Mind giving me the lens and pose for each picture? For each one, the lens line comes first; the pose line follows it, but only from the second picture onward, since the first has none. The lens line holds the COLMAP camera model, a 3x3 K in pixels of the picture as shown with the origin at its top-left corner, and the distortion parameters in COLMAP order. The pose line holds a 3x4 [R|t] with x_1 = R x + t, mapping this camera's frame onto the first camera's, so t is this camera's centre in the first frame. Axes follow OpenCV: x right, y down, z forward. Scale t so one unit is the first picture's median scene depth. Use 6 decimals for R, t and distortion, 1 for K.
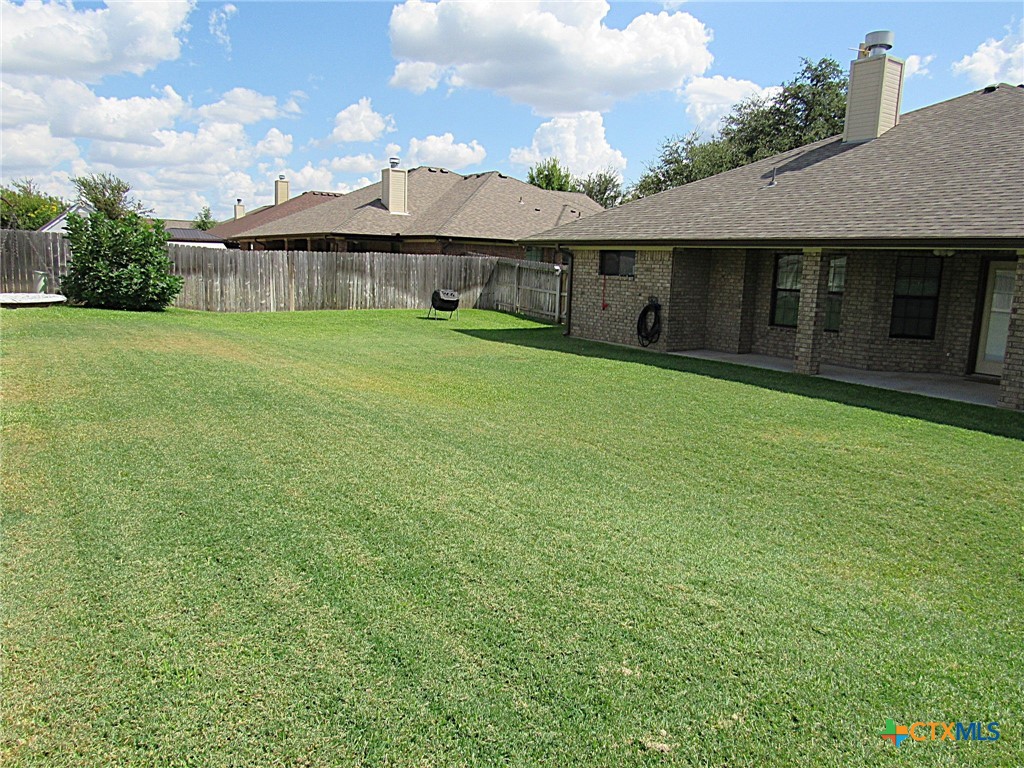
lens RADIAL K [[729.9, 0, 513.0], [0, 729.9, 382.5], [0, 0, 1]] dist [-0.035075, 0.014030]
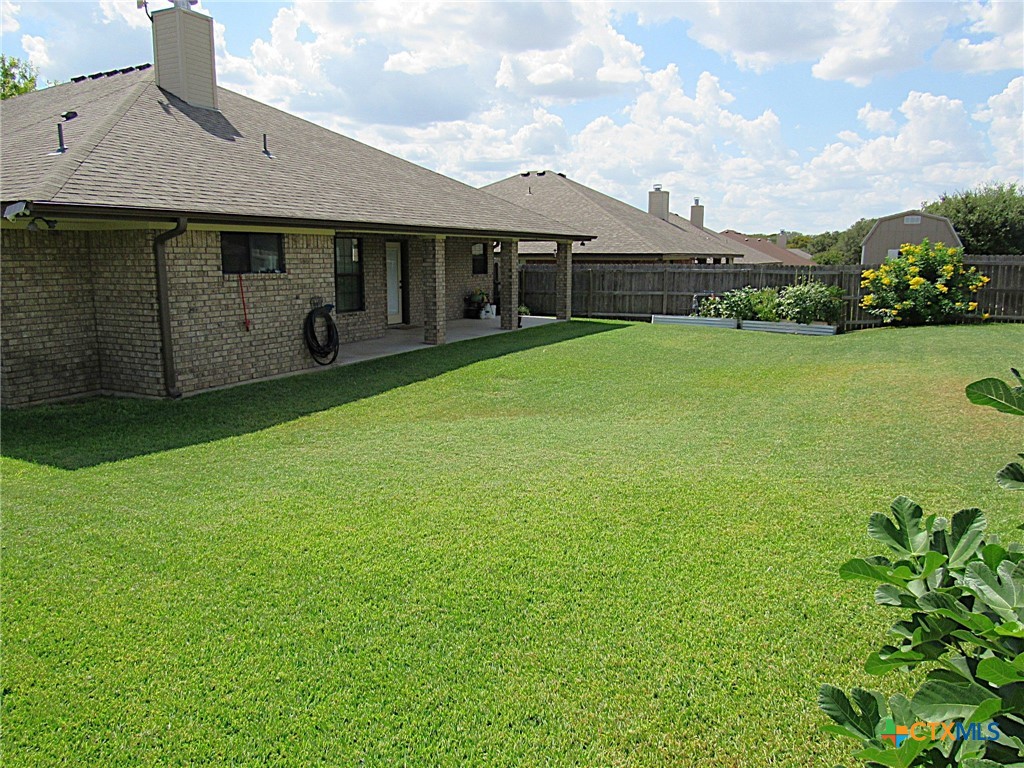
lens RADIAL K [[729.9, 0, 509.8], [0, 729.9, 384.1], [0, 0, 1]] dist [-0.035075, 0.014030]
pose [[-0.467865, -0.191054, 0.862903, -0.619429], [0.122506, 0.952911, 0.277405, -0.240070], [-0.875269, 0.235499, -0.422428, 1.300008]]
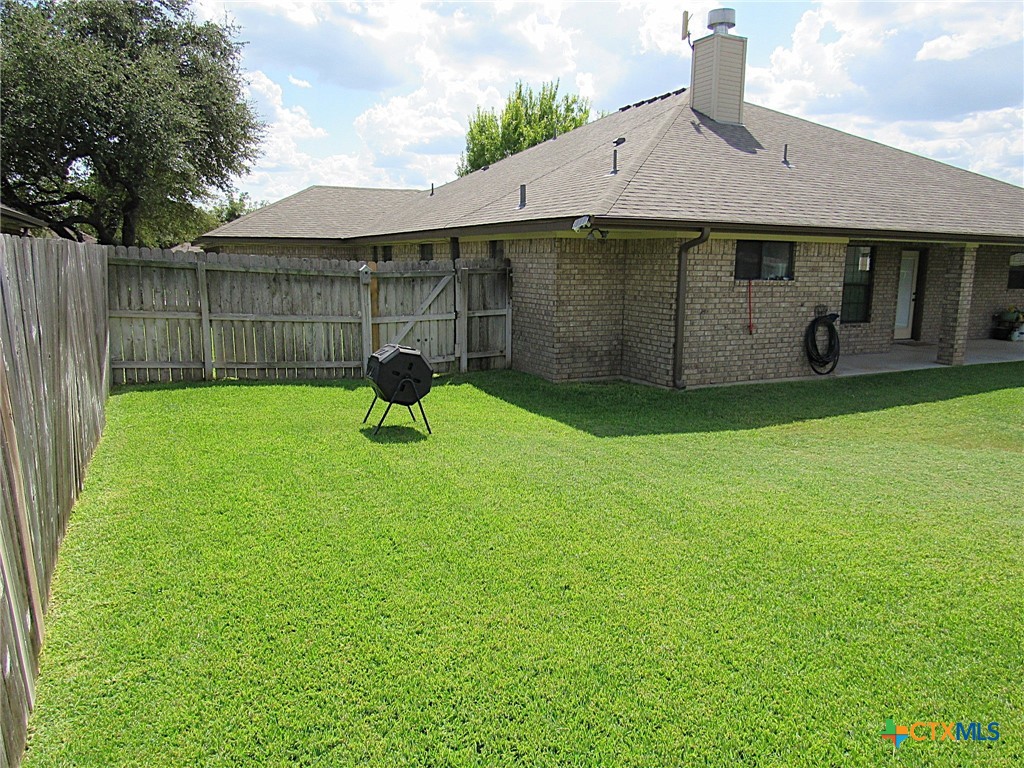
lens RADIAL K [[729.9, 0, 511.7], [0, 729.9, 386.3], [0, 0, 1]] dist [-0.035075, 0.014030]
pose [[0.157223, -0.204762, 0.966102, -0.648625], [0.152922, 0.971517, 0.181023, -0.244935], [-0.975652, 0.119277, 0.184057, 1.321139]]
